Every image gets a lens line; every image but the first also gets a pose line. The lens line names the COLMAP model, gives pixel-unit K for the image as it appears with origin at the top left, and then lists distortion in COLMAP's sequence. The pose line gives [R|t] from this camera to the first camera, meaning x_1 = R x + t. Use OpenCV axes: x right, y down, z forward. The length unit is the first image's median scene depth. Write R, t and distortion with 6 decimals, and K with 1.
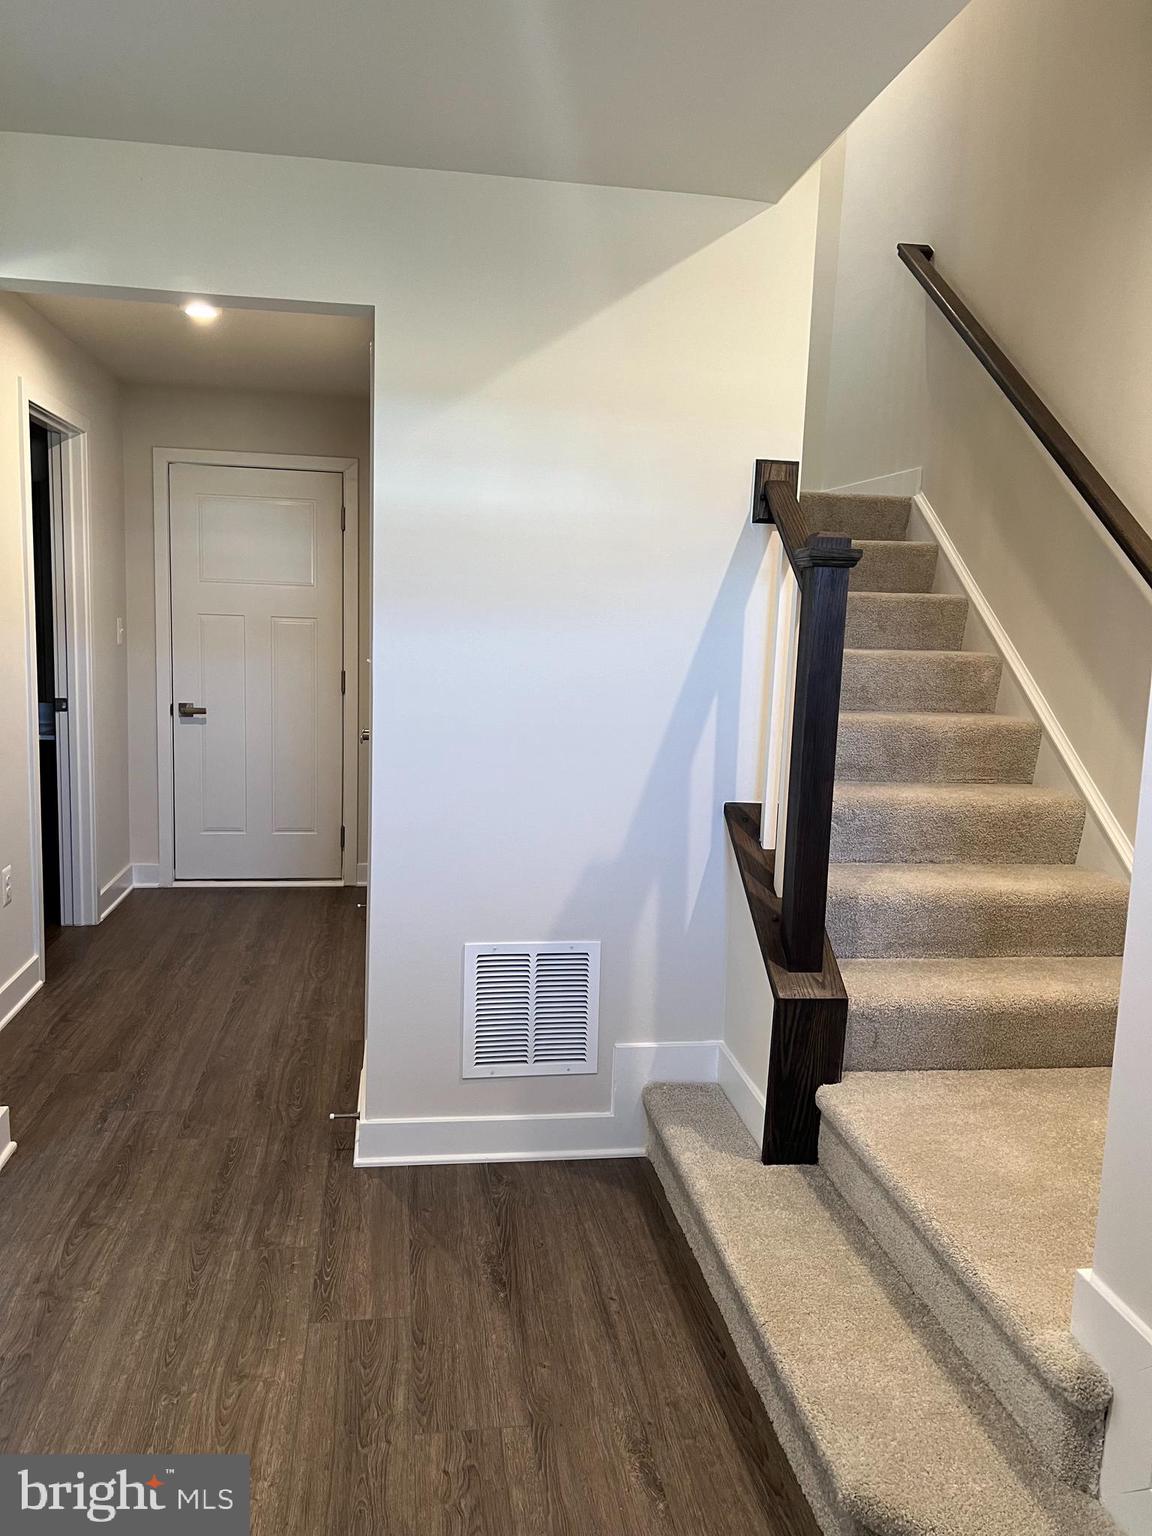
lens RADIAL K [[1158.8, 0, 576.0], [0, 1158.8, 768.0], [0, 0, 1]] dist [0.038739, -0.038498]
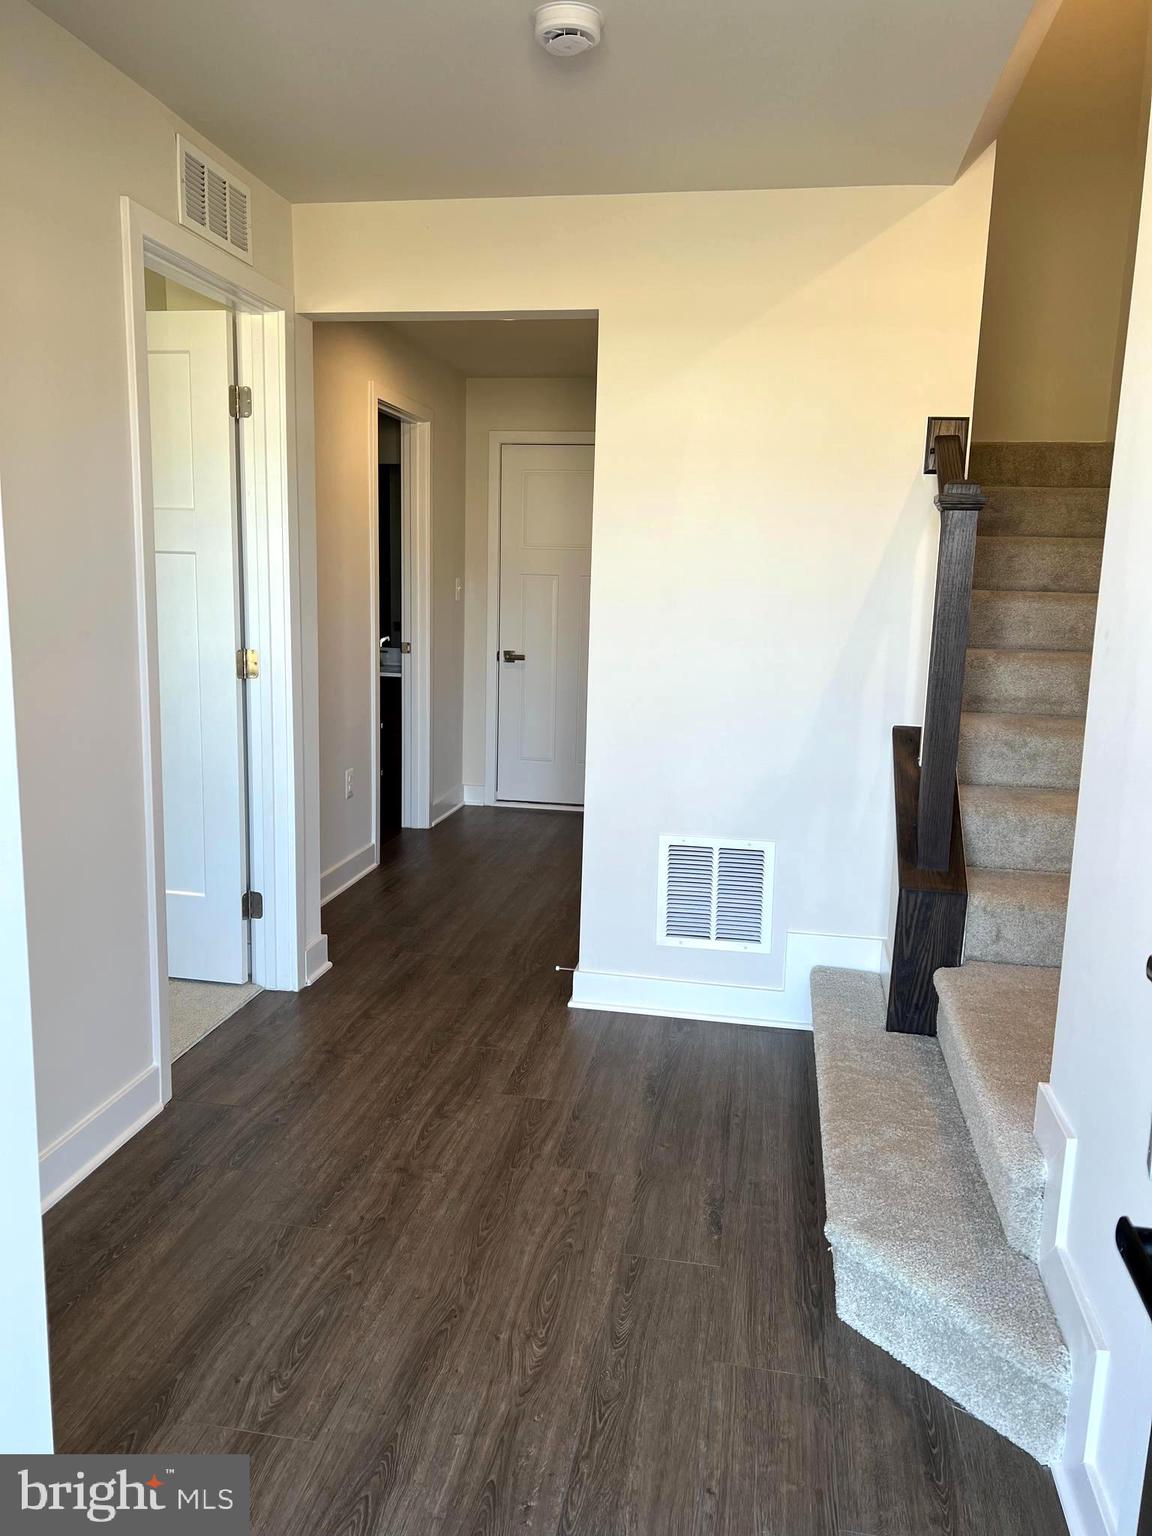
lens RADIAL K [[1143.3, 0, 576.0], [0, 1143.3, 768.0], [0, 0, 1]] dist [0.078836, -0.134824]
pose [[0.949593, 0.043434, -0.310463, 0.189081], [-0.034960, 0.998850, 0.032810, 0.045844], [0.311531, -0.020302, 0.950019, -0.161669]]
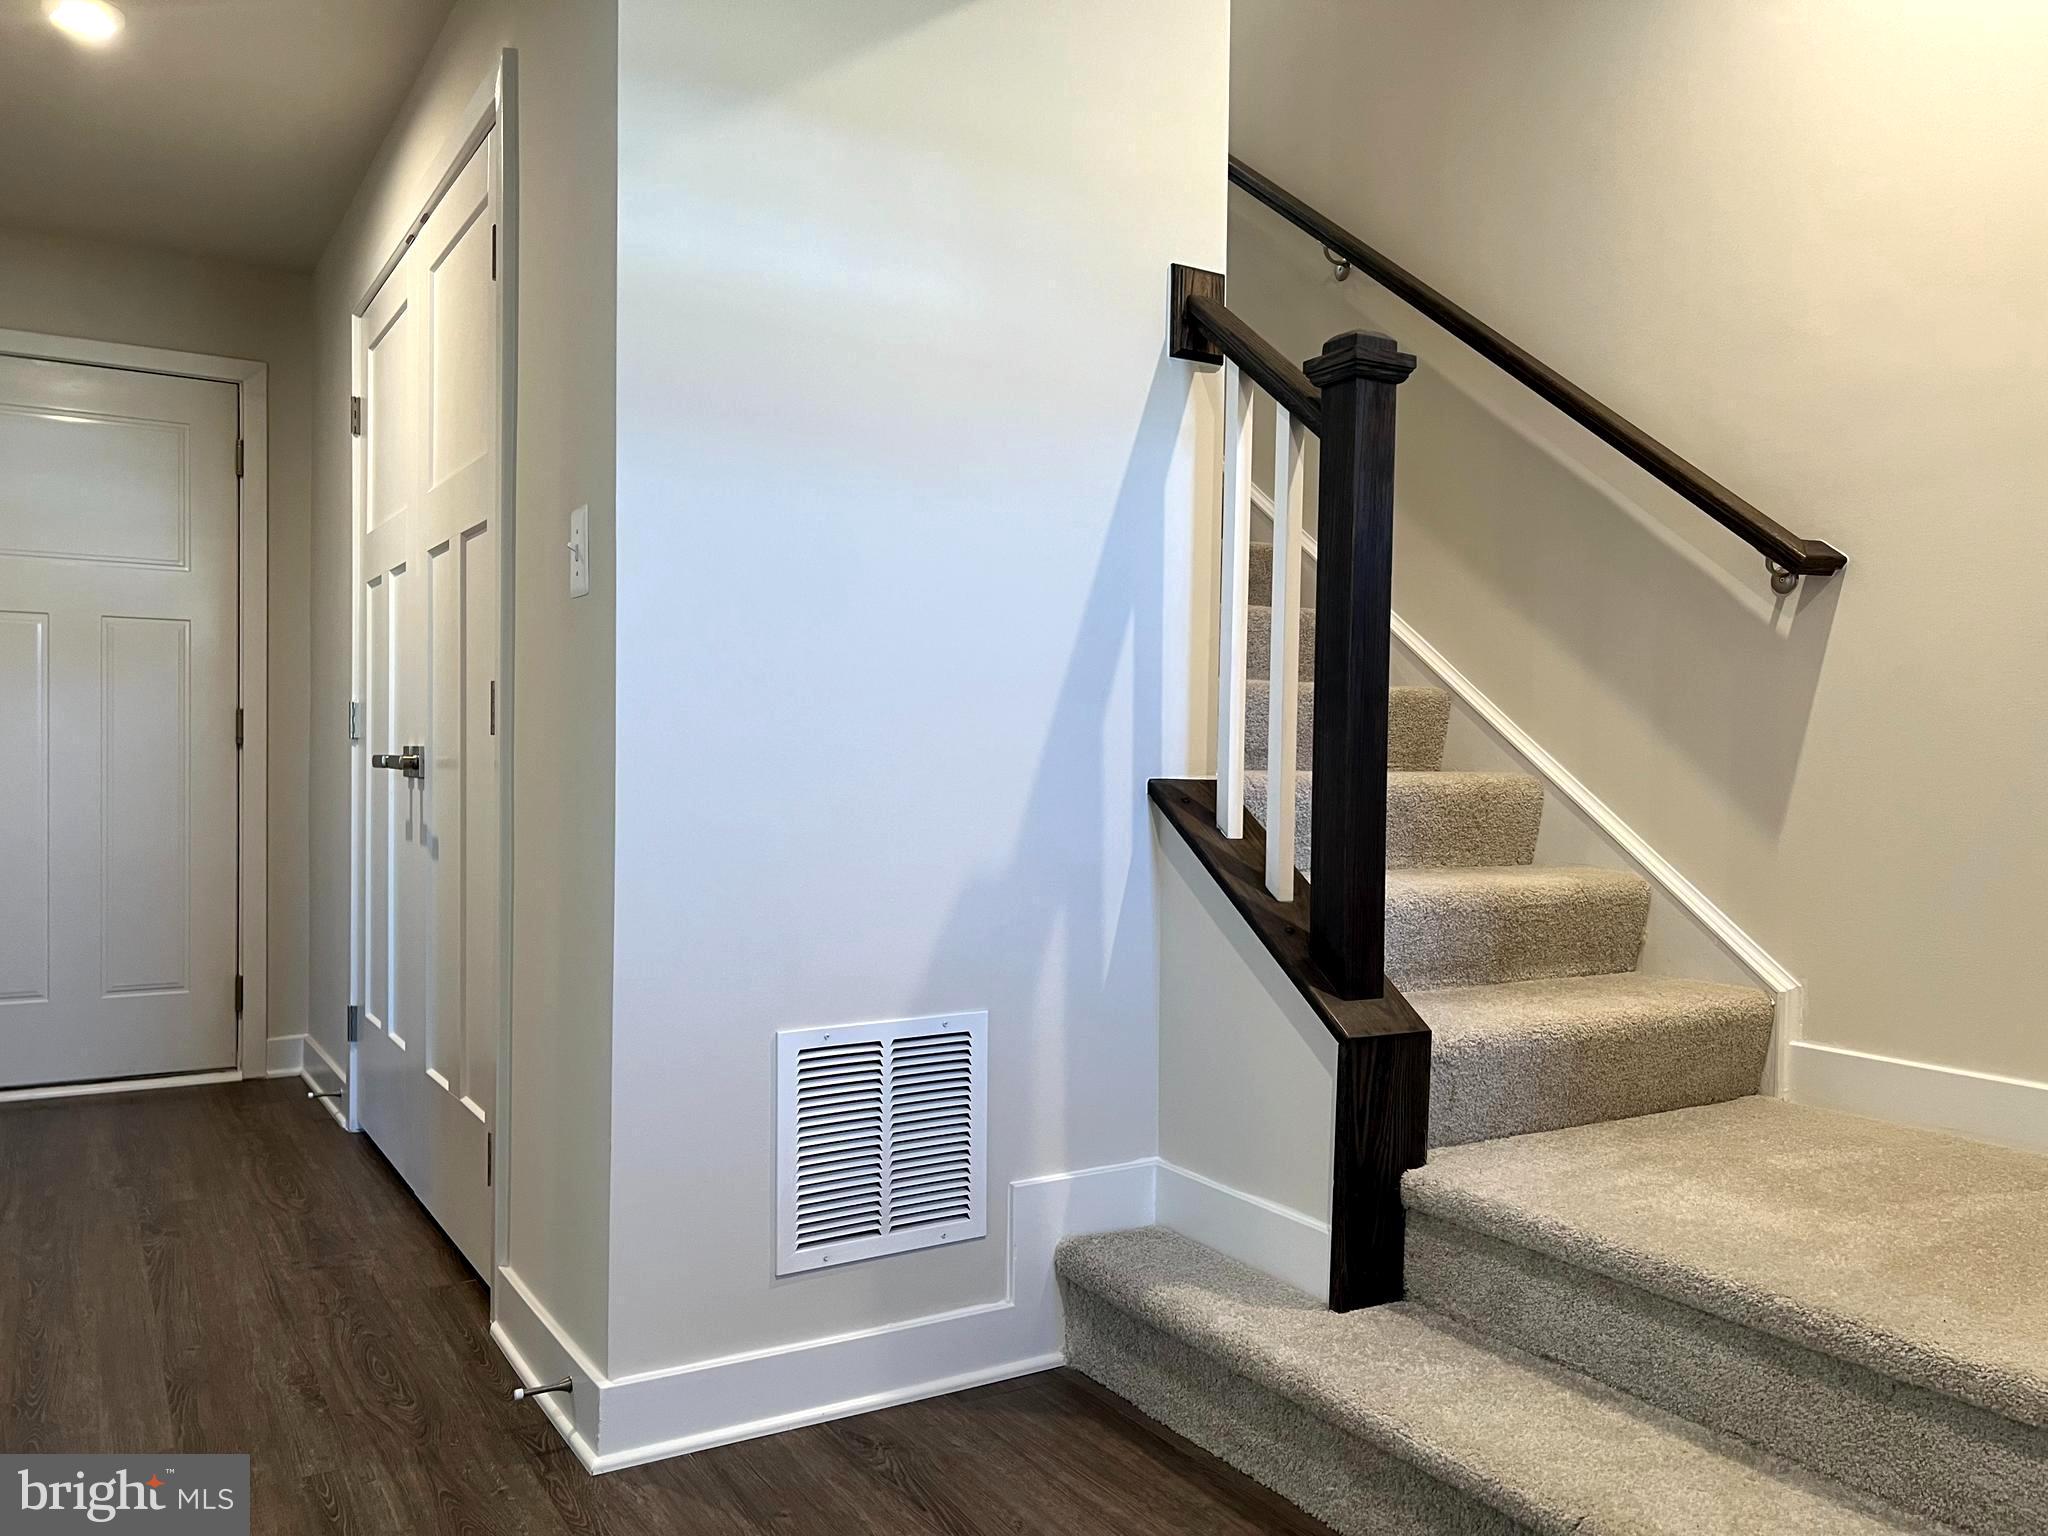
lens RADIAL K [[1545.1, 0, 1025.2], [0, 1545.1, 782.6], [0, 0, 1]] dist [0.038739, -0.038498]
pose [[0.920862, -0.031555, 0.388609, -0.276406], [0.072431, 0.993215, -0.090985, 0.106934], [-0.383101, 0.111932, 0.916900, 0.235149]]
